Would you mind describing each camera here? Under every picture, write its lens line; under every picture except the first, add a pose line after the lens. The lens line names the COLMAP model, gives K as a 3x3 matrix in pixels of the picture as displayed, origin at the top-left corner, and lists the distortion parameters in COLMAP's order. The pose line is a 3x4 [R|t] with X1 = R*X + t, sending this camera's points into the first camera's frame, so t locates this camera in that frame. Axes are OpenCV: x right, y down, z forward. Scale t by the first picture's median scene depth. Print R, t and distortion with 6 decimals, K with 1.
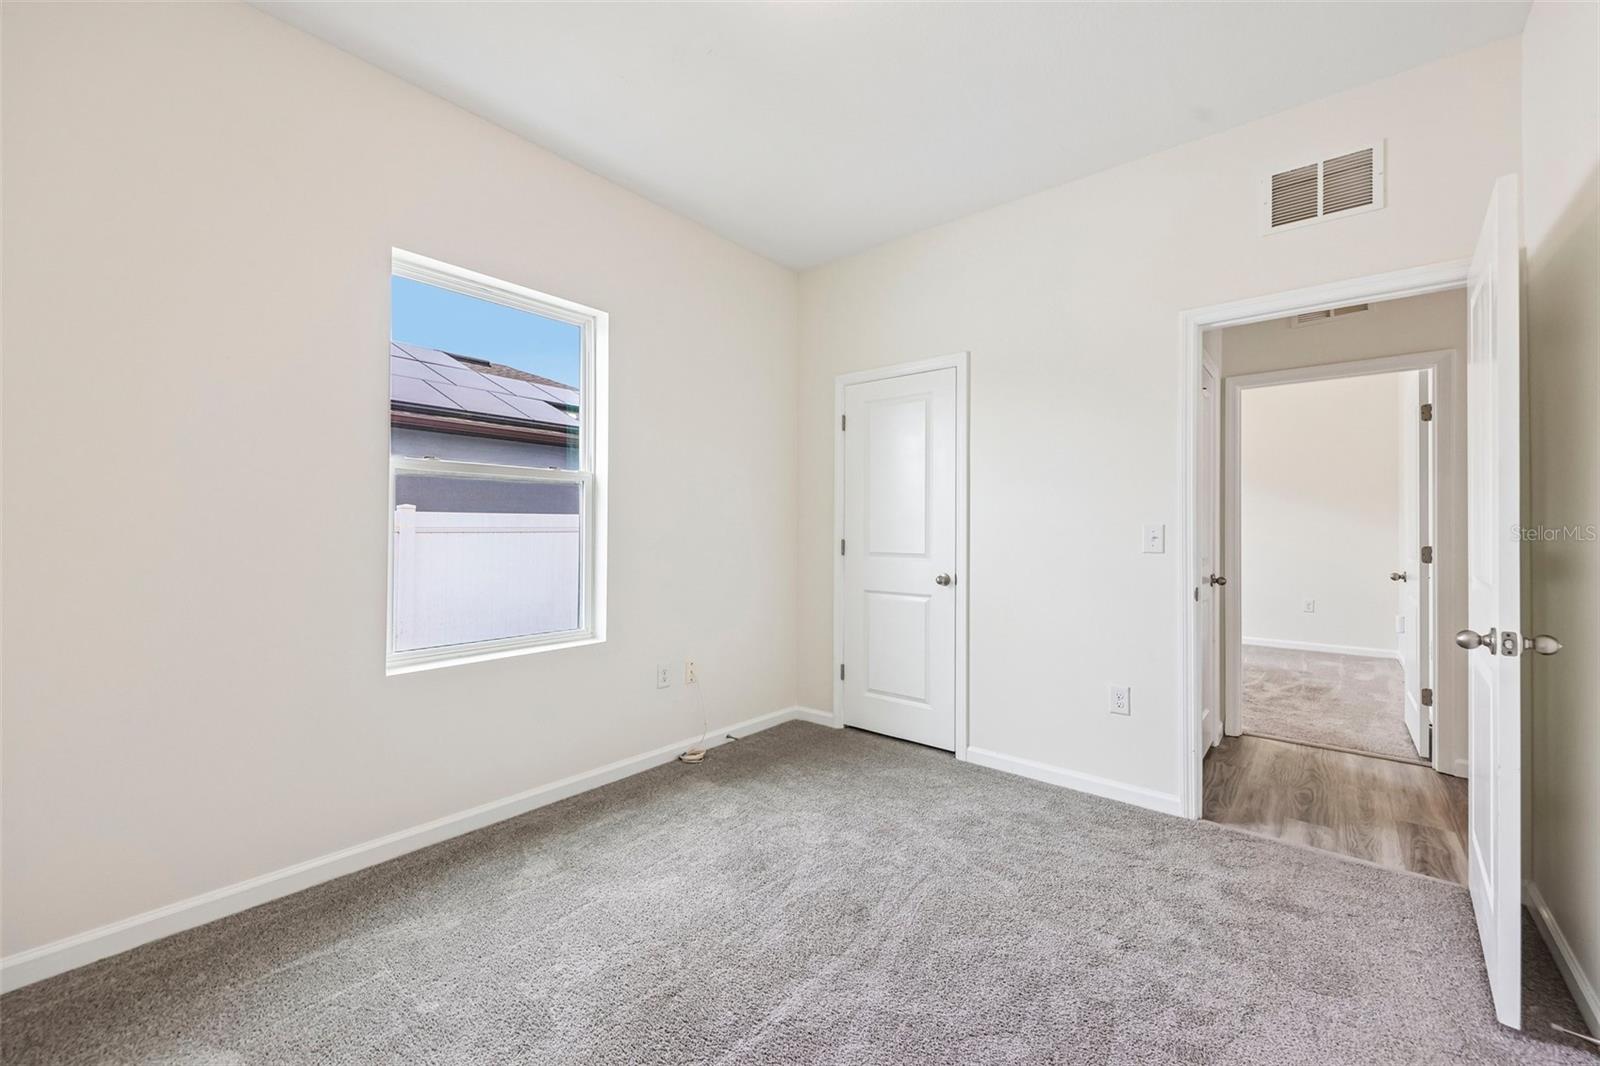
lens RADIAL K [[635.7, 0, 798.3], [0, 635.7, 522.3], [0, 0, 1]] dist [0.012017, -0.006058]
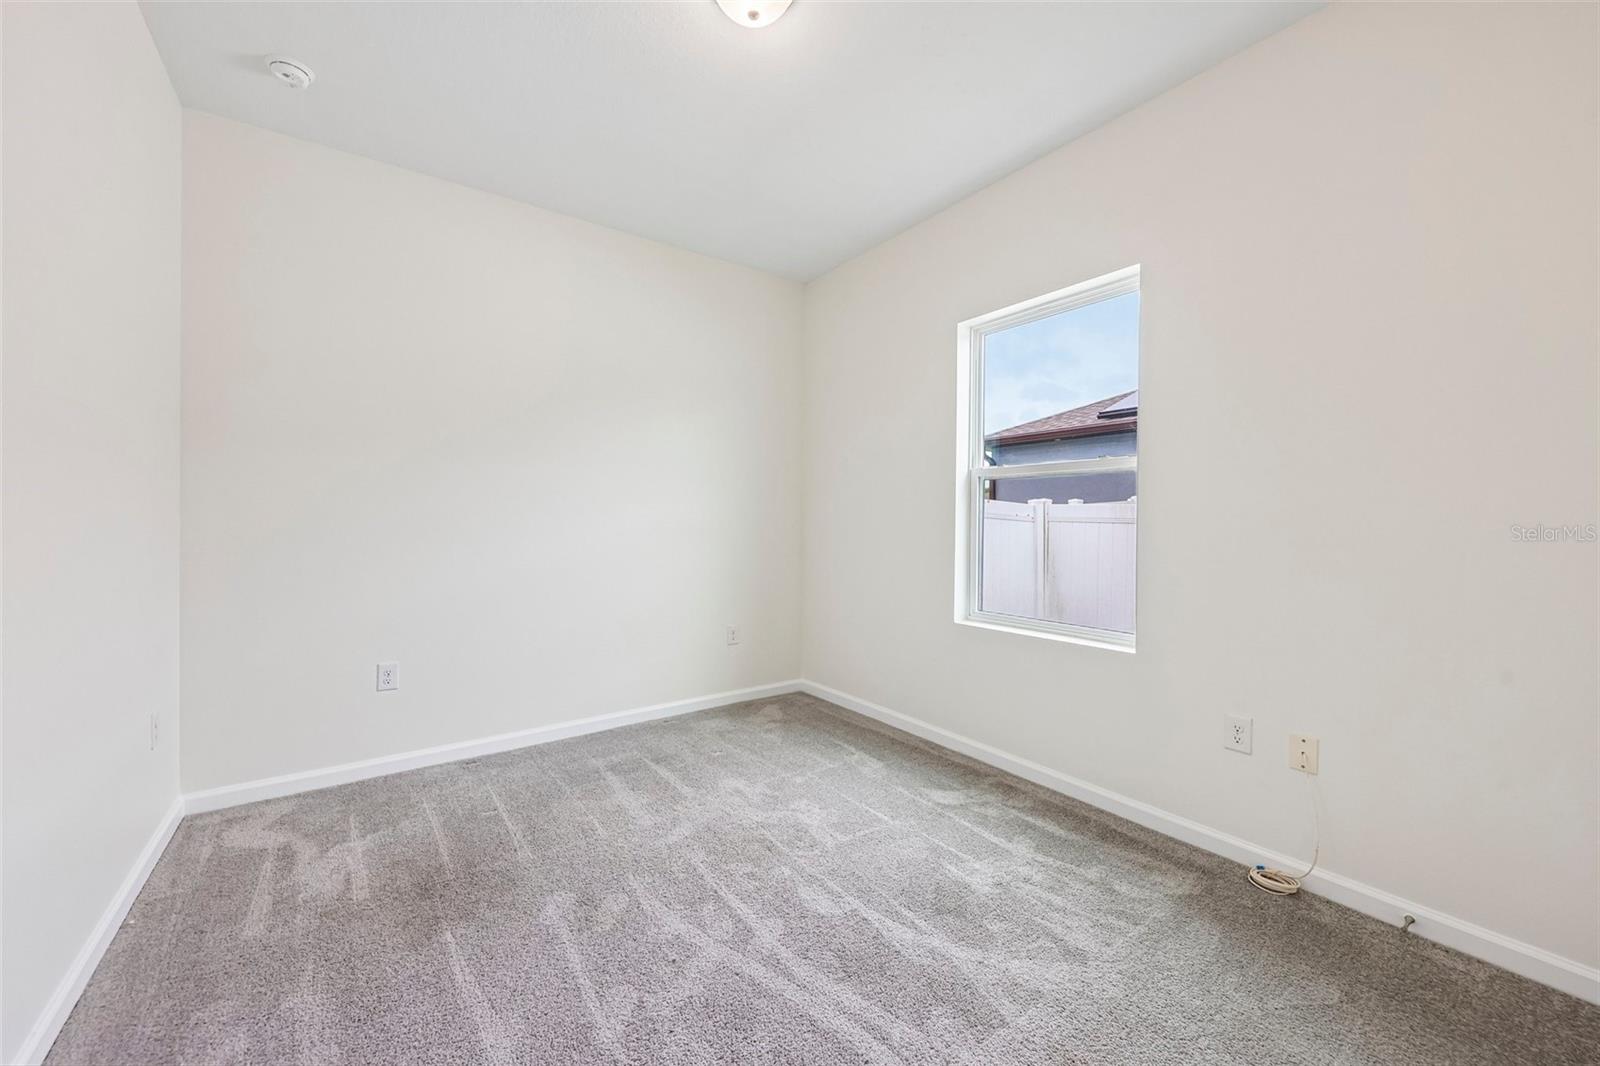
lens RADIAL K [[671.4, 0, 759.1], [0, 671.4, 527.2], [0, 0, 1]] dist [0.012790, -0.000066]
pose [[-0.334972, 0.004966, -0.942215, 1.491173], [0.011231, 0.999936, 0.001277, 0.028976], [0.942161, -0.010154, -0.335007, 1.766407]]
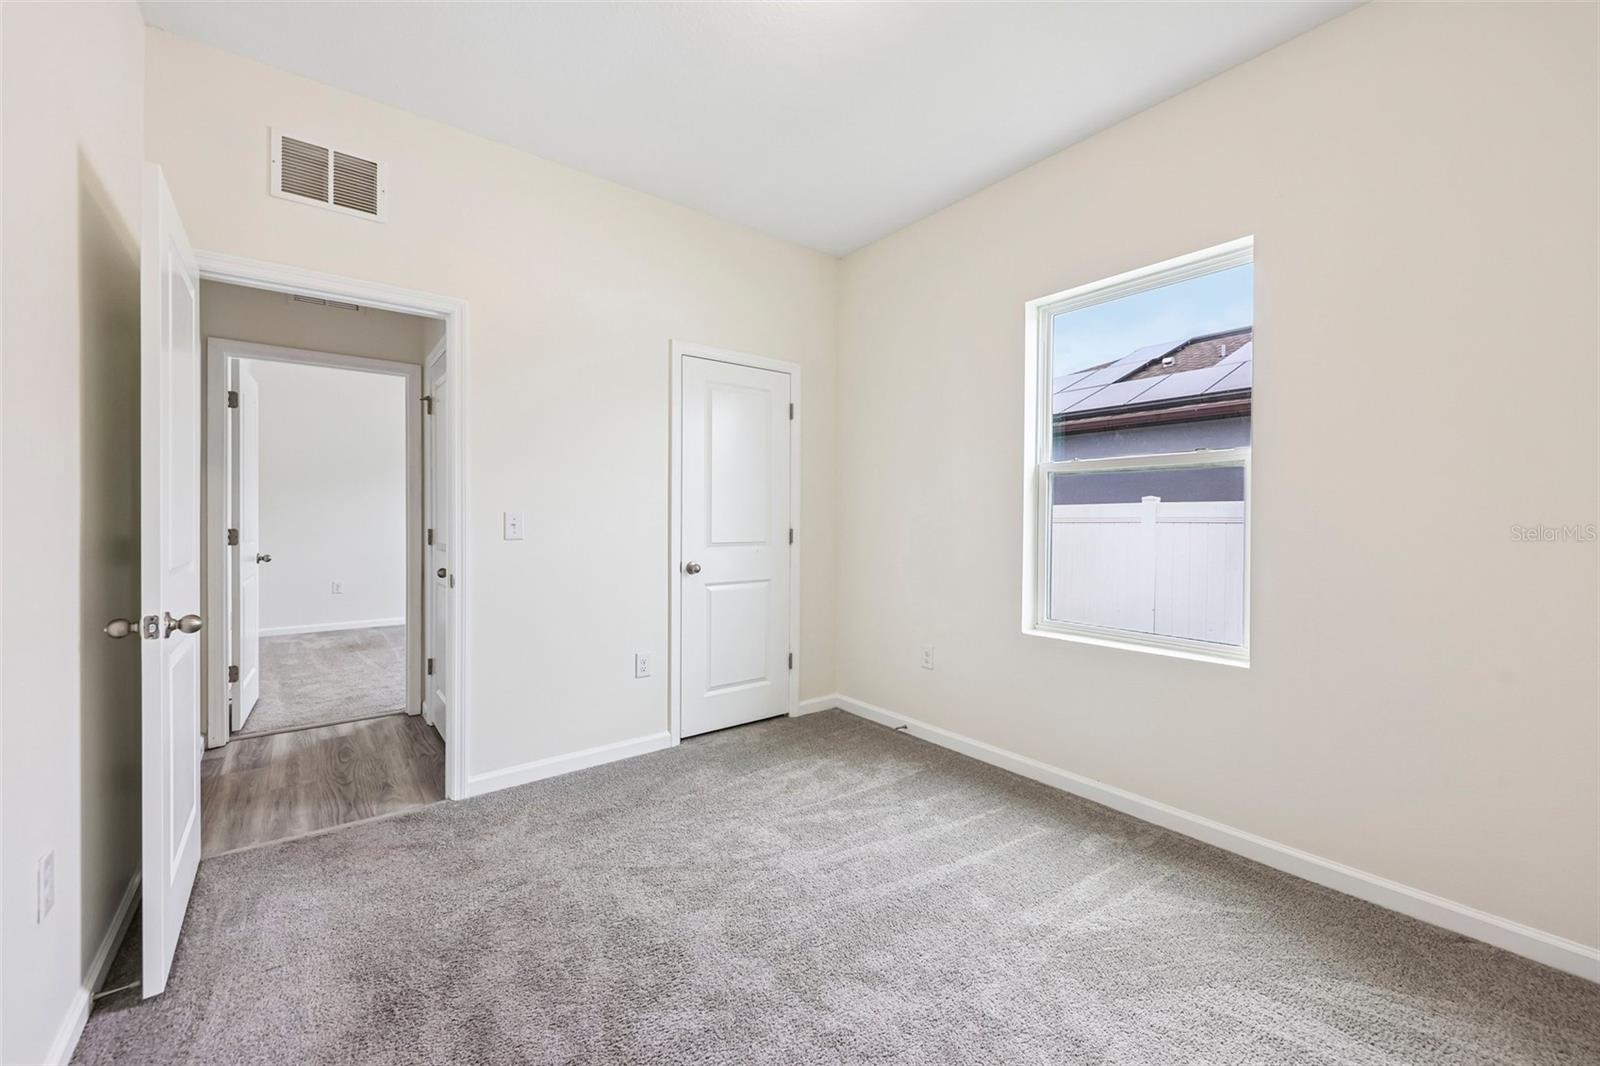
lens RADIAL K [[635.7, 0, 798.3], [0, 635.7, 522.3], [0, 0, 1]] dist [0.012017, -0.006058]
pose [[-0.217605, 0.000279, -0.976037, 1.311086], [0.009874, 0.999949, -0.001916, 0.024870], [0.975987, -0.010054, -0.217597, 1.548211]]
